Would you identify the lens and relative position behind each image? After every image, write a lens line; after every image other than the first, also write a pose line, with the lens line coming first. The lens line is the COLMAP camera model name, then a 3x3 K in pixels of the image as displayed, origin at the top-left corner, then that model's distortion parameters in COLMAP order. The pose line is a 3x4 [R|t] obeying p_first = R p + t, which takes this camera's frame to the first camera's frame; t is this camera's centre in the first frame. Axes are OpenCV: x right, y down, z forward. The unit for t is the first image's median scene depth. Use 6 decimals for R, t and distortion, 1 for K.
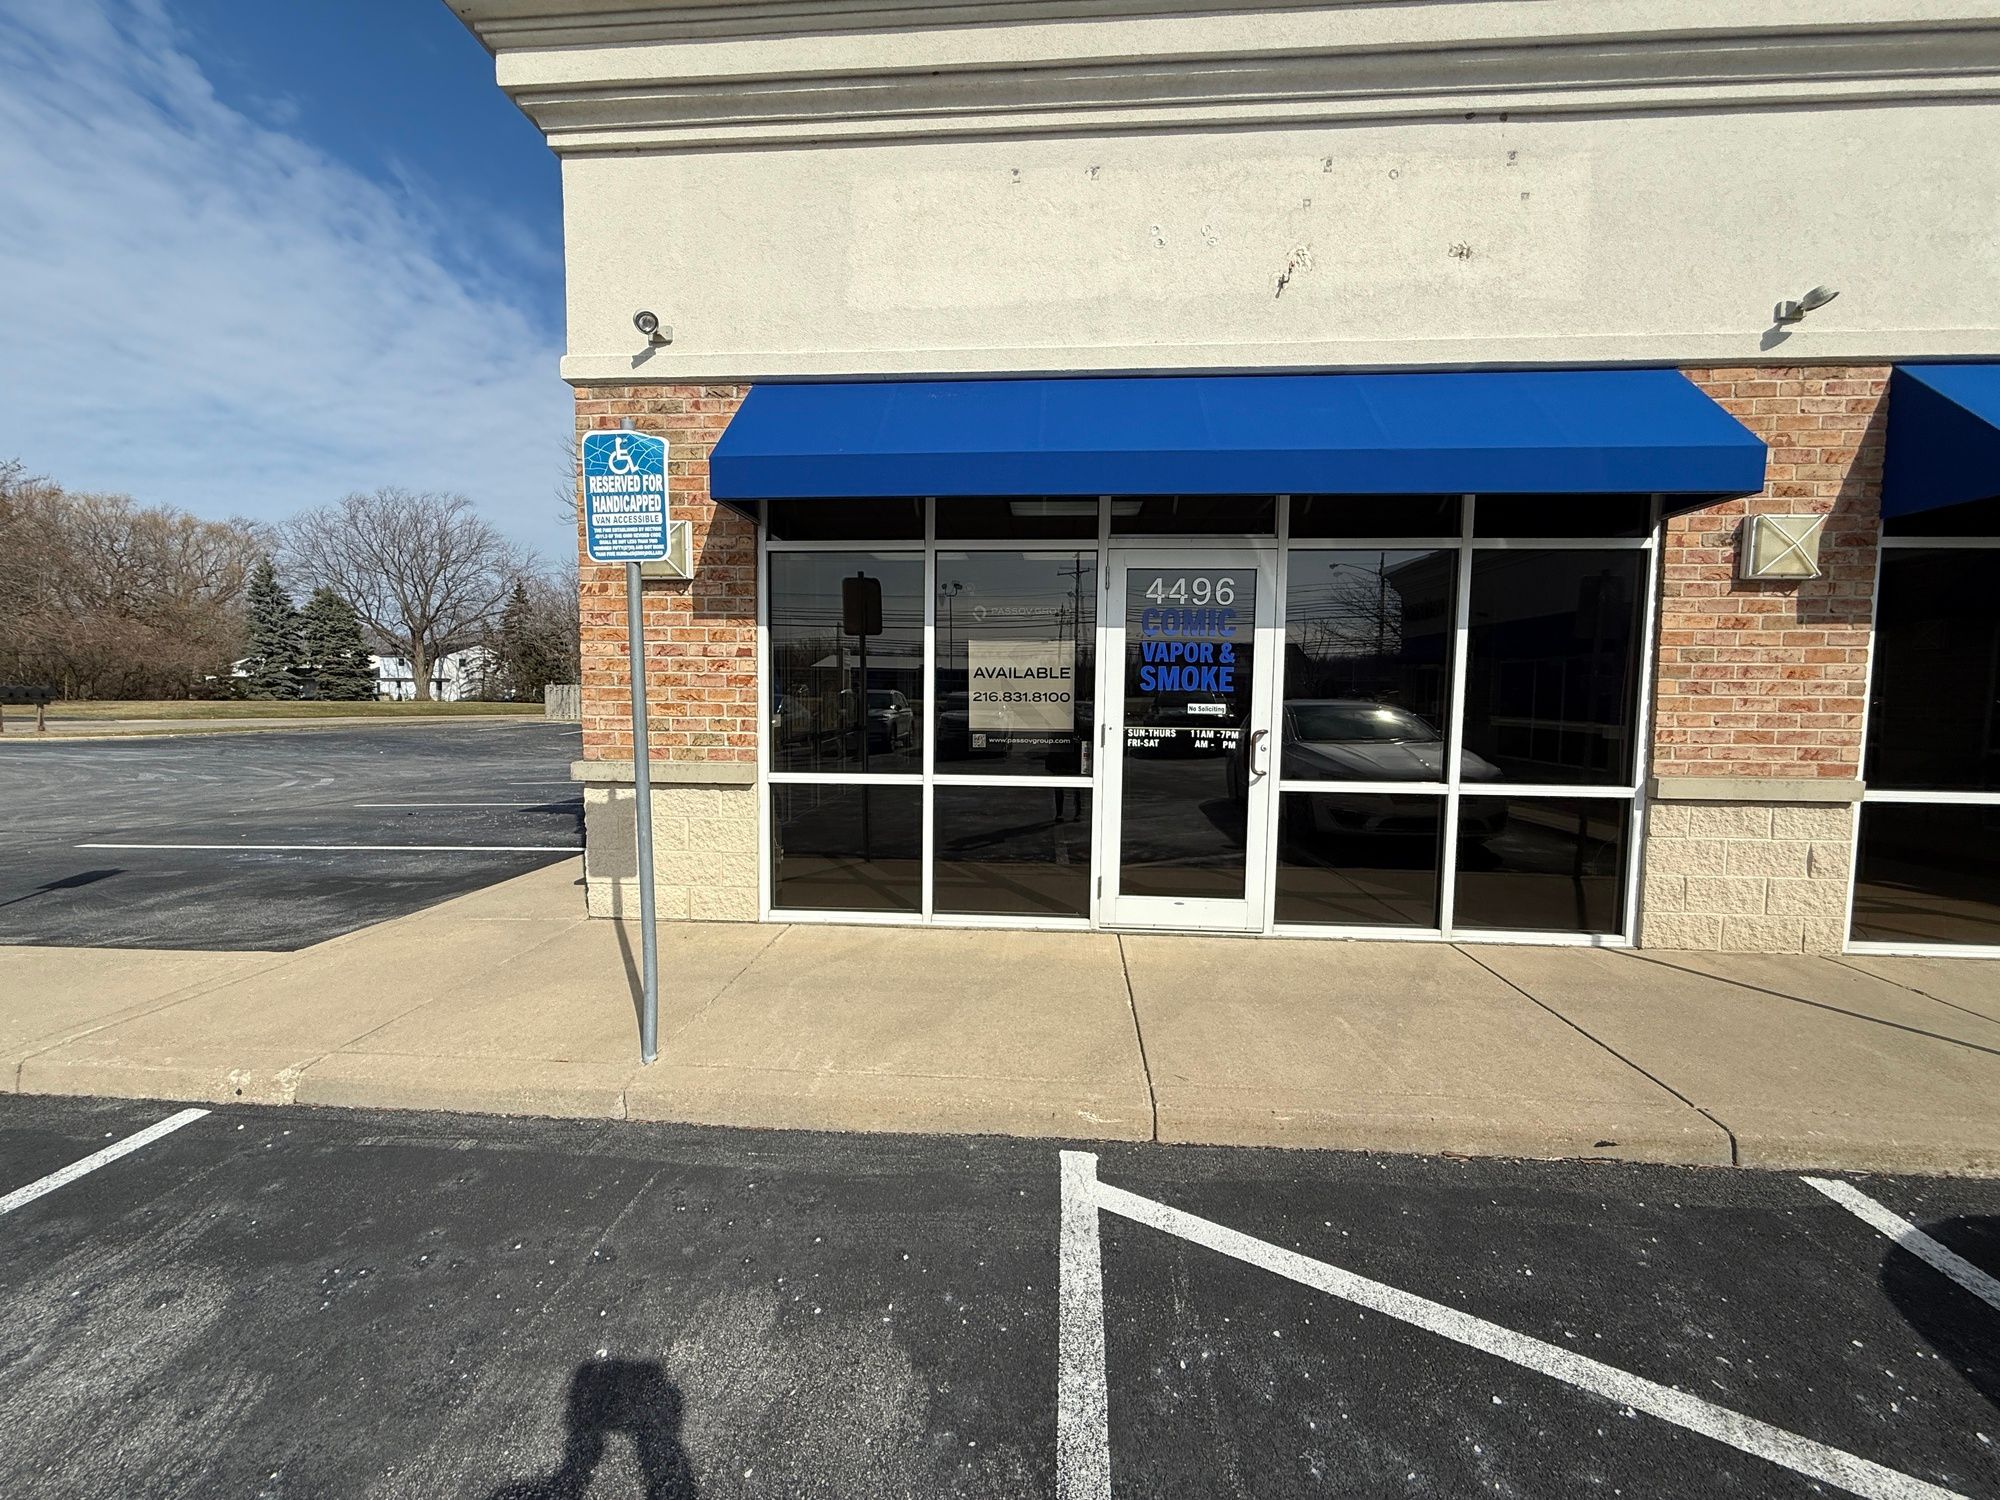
lens RADIAL K [[812.5, 0, 927.8], [0, 812.5, 780.1], [0, 0, 1]] dist [-0.001025, -0.000179]
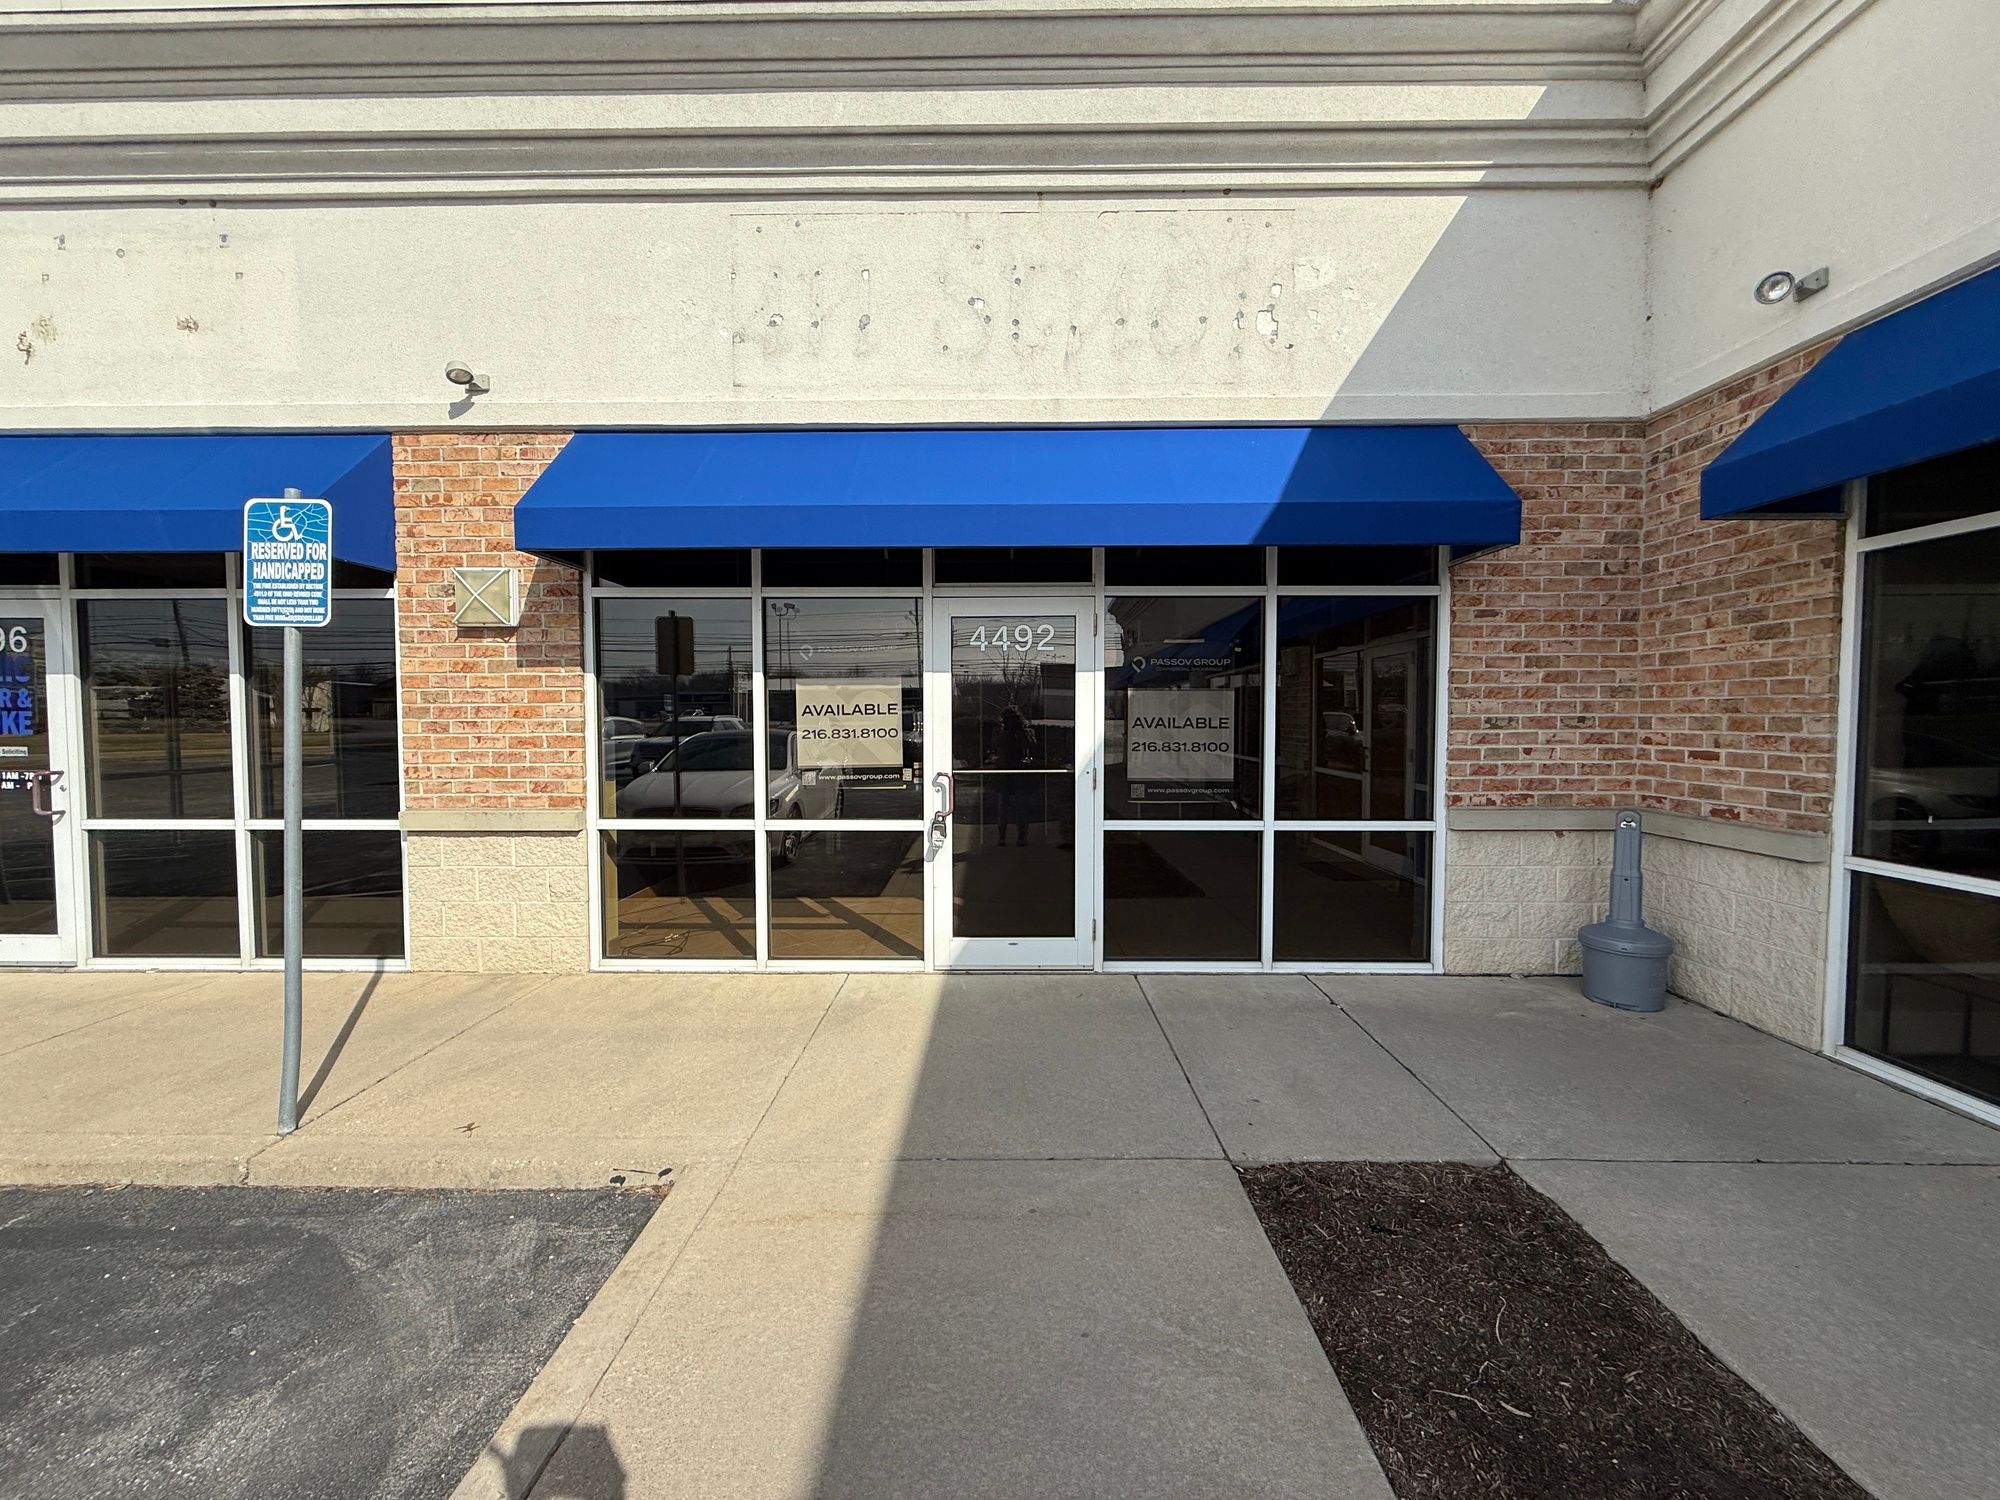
lens RADIAL K [[812.5, 0, 998.0], [0, 812.5, 805.0], [0, 0, 1]] dist [-0.001025, -0.000179]
pose [[0.998283, -0.014708, 0.056701, 0.254694], [0.016146, 0.999557, -0.024987, 0.004518], [-0.056309, 0.025860, 0.998078, -0.018034]]
